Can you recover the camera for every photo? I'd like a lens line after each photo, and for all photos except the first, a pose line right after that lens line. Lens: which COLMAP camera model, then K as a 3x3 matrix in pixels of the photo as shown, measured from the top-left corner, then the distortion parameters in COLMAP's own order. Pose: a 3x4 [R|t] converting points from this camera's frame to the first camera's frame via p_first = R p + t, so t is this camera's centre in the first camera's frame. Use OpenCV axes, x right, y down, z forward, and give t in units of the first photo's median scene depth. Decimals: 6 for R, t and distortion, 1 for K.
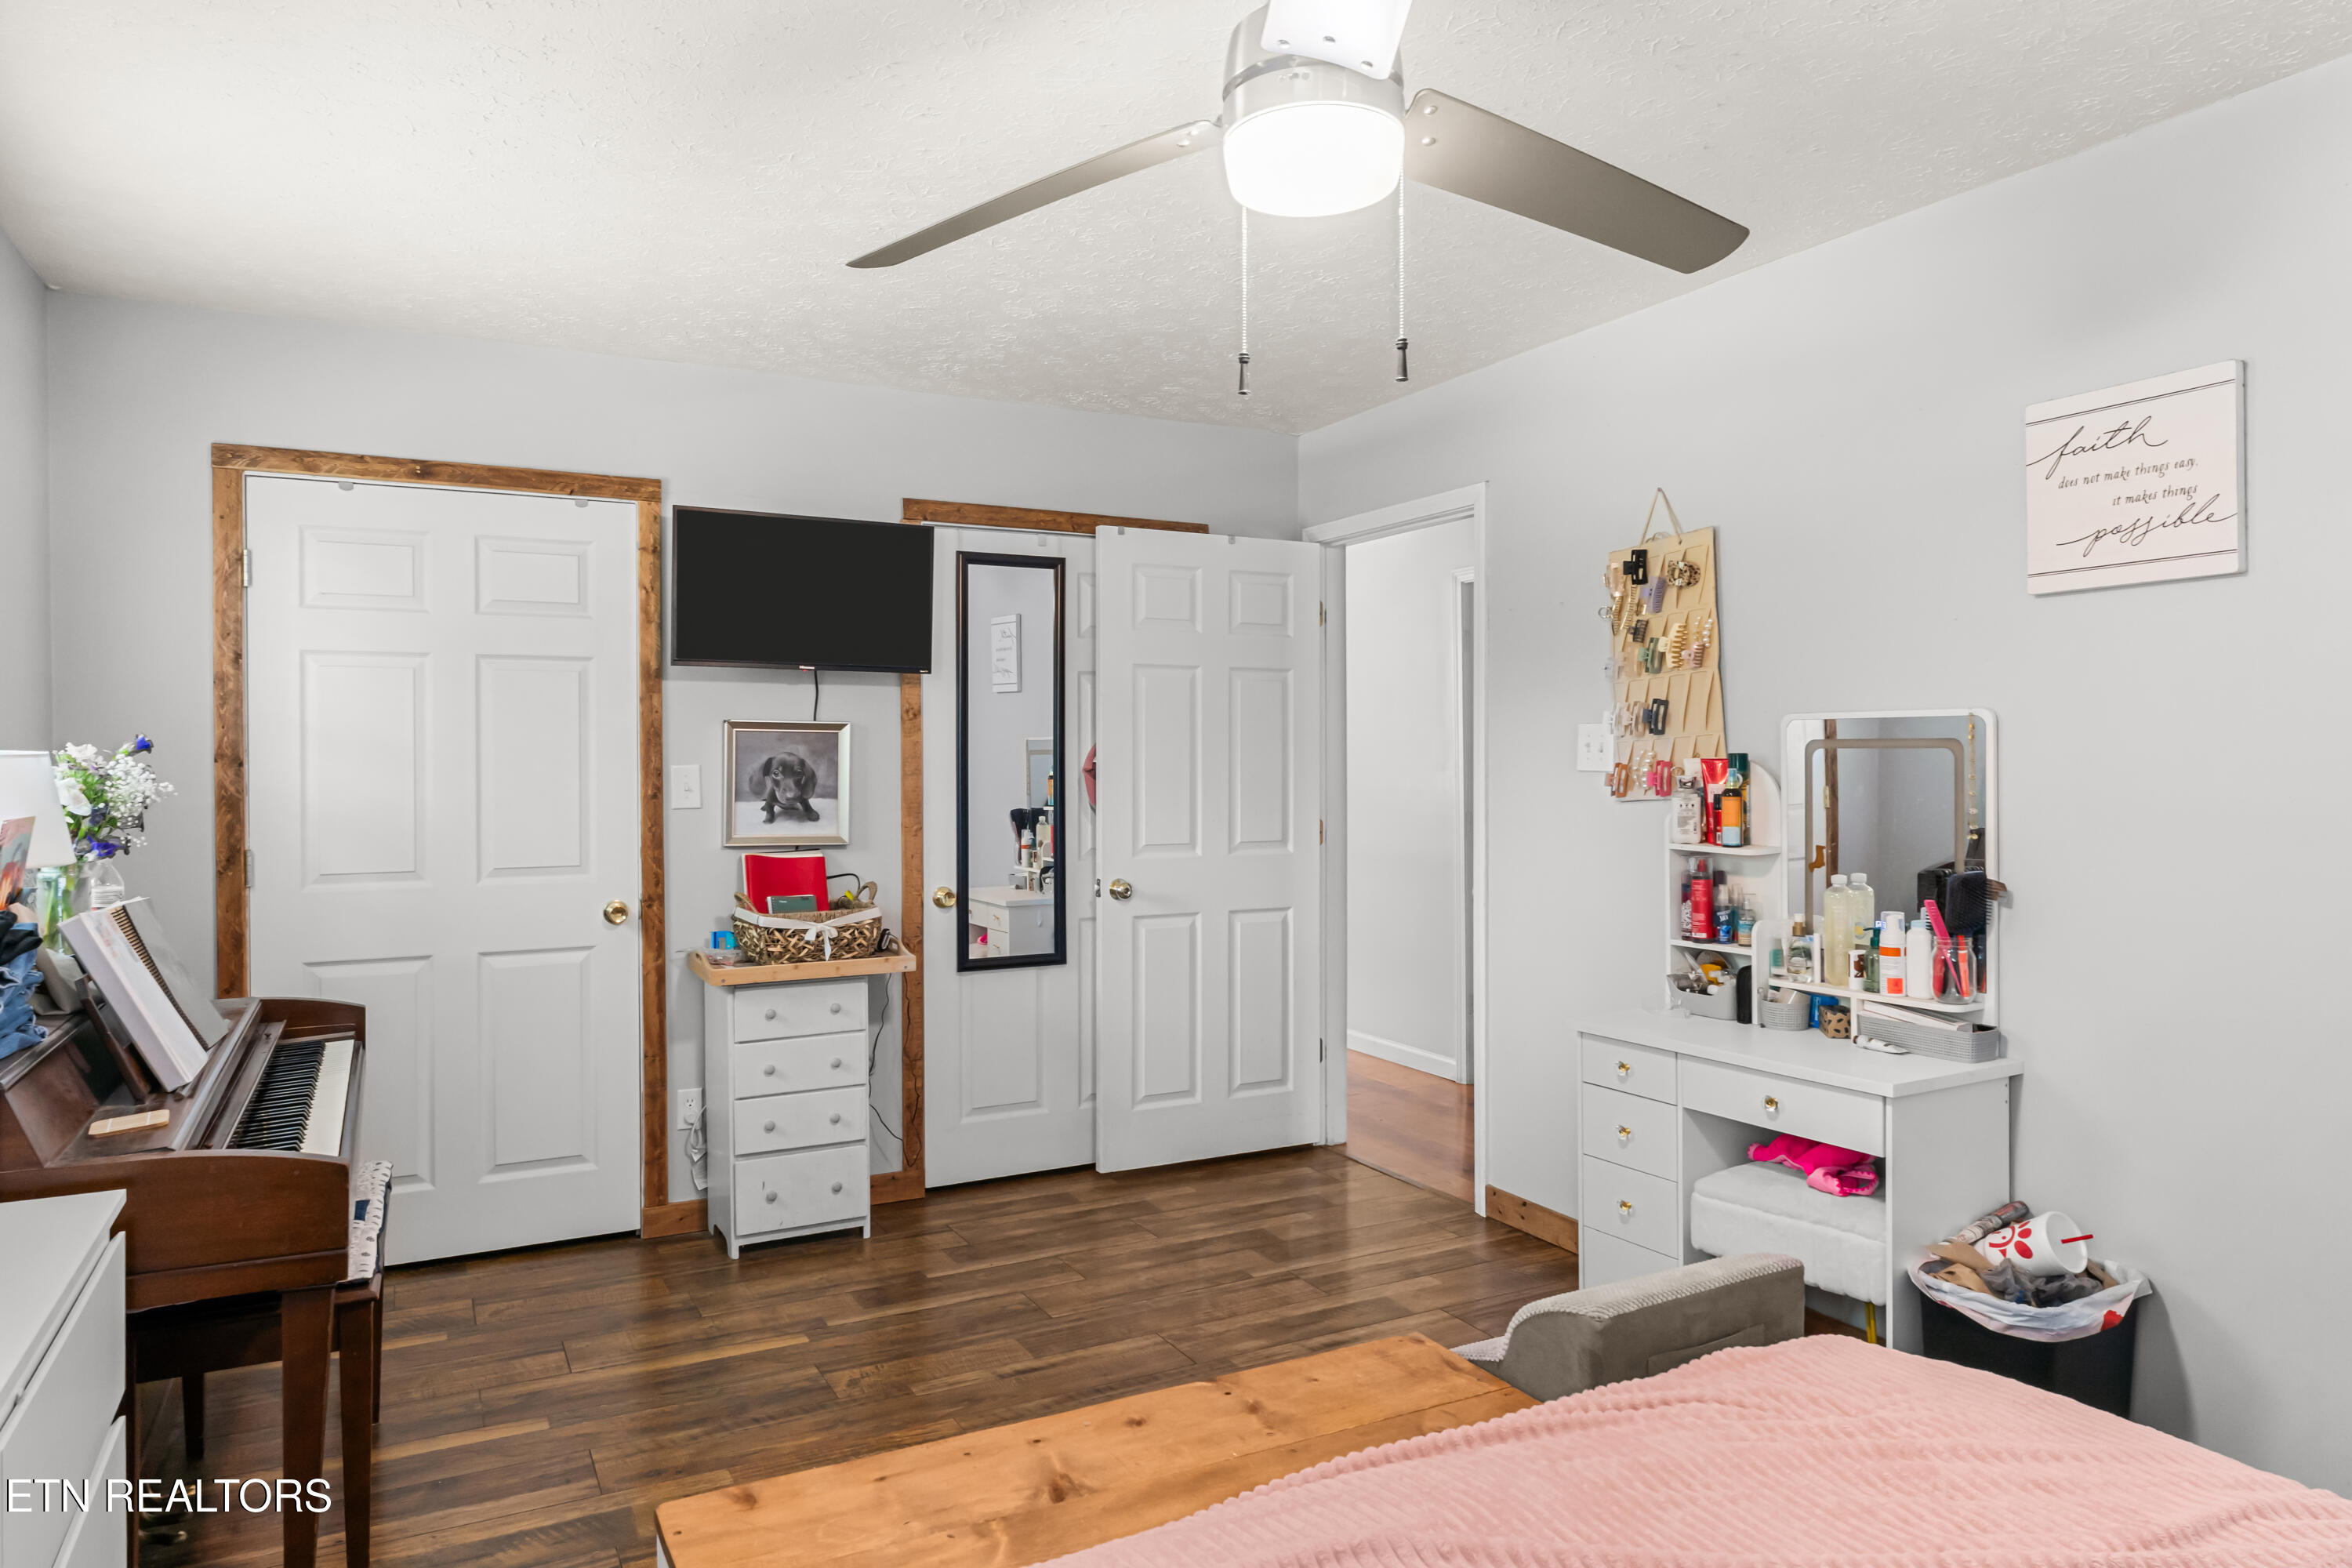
lens RADIAL K [[1457.2, 0, 1176.0], [0, 1457.2, 784.0], [0, 0, 1]] dist [-0.002448, 0.000439]
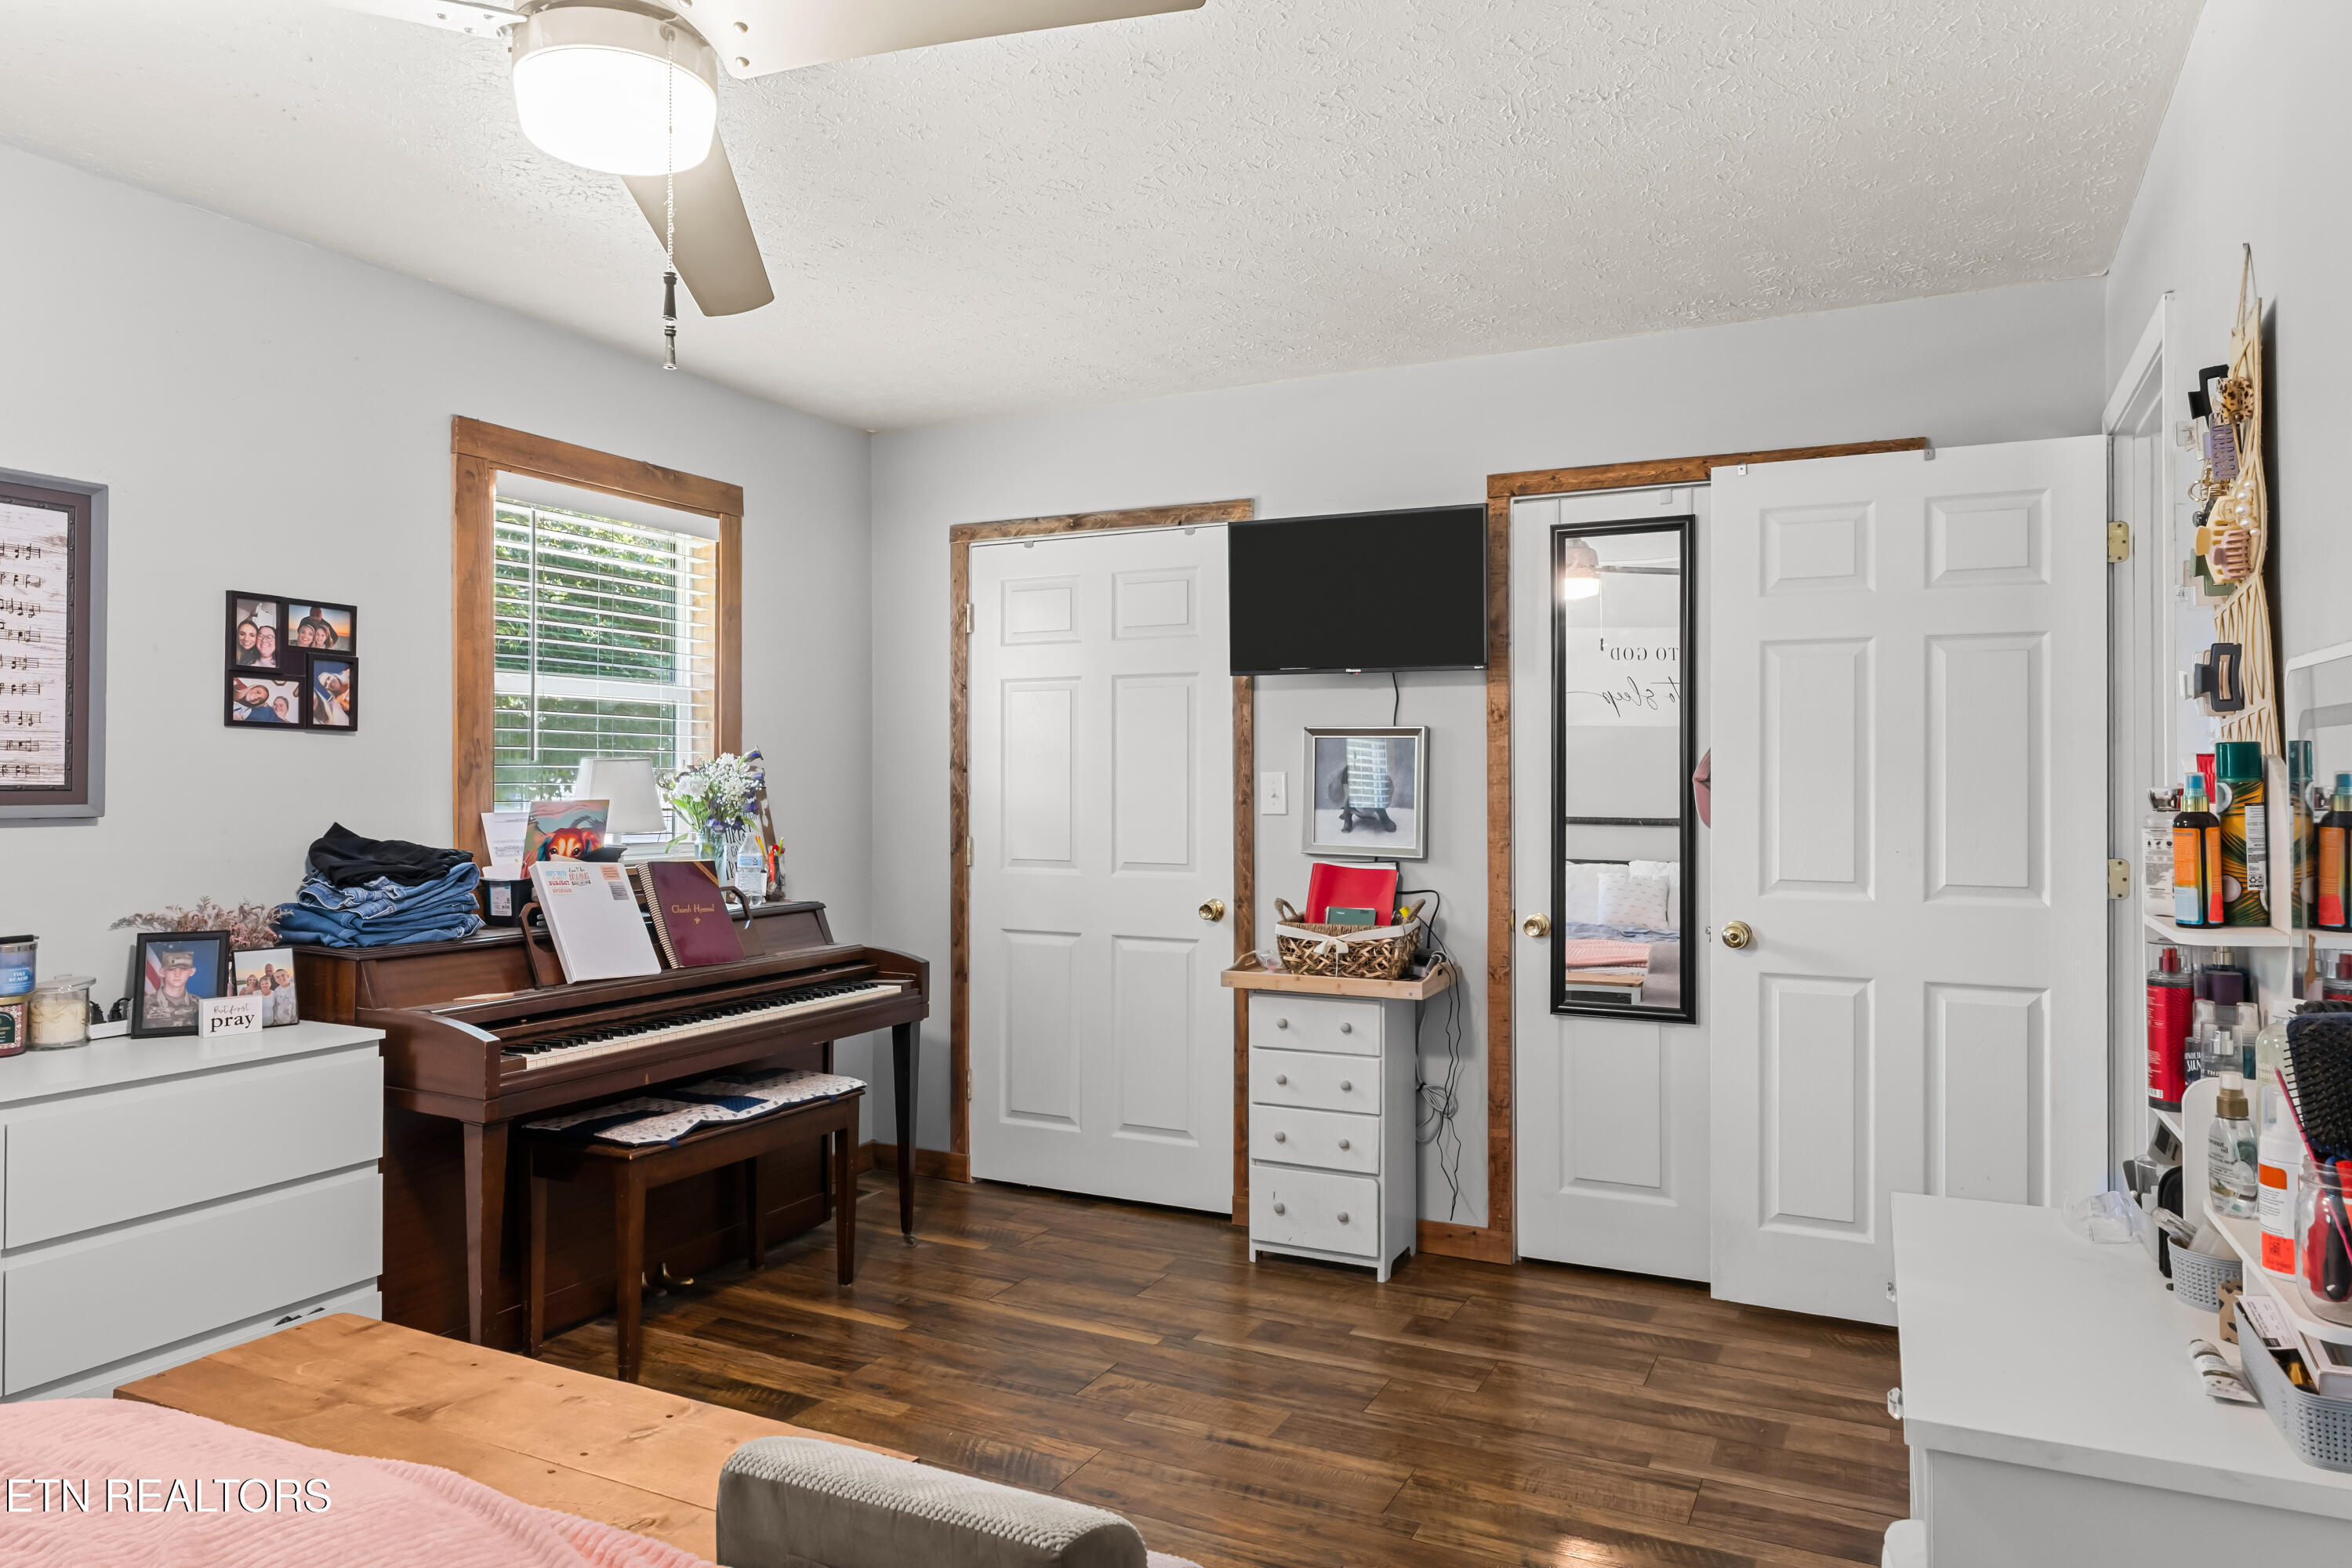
lens RADIAL K [[1512.1, 0, 1176.0], [0, 1512.1, 784.0], [0, 0, 1]] dist [0.004043, -0.000806]
pose [[0.579881, 0.005827, -0.814680, 0.499502], [-0.017373, 0.999835, -0.005215, 0.002068], [0.814516, 0.017178, 0.579887, 0.333073]]
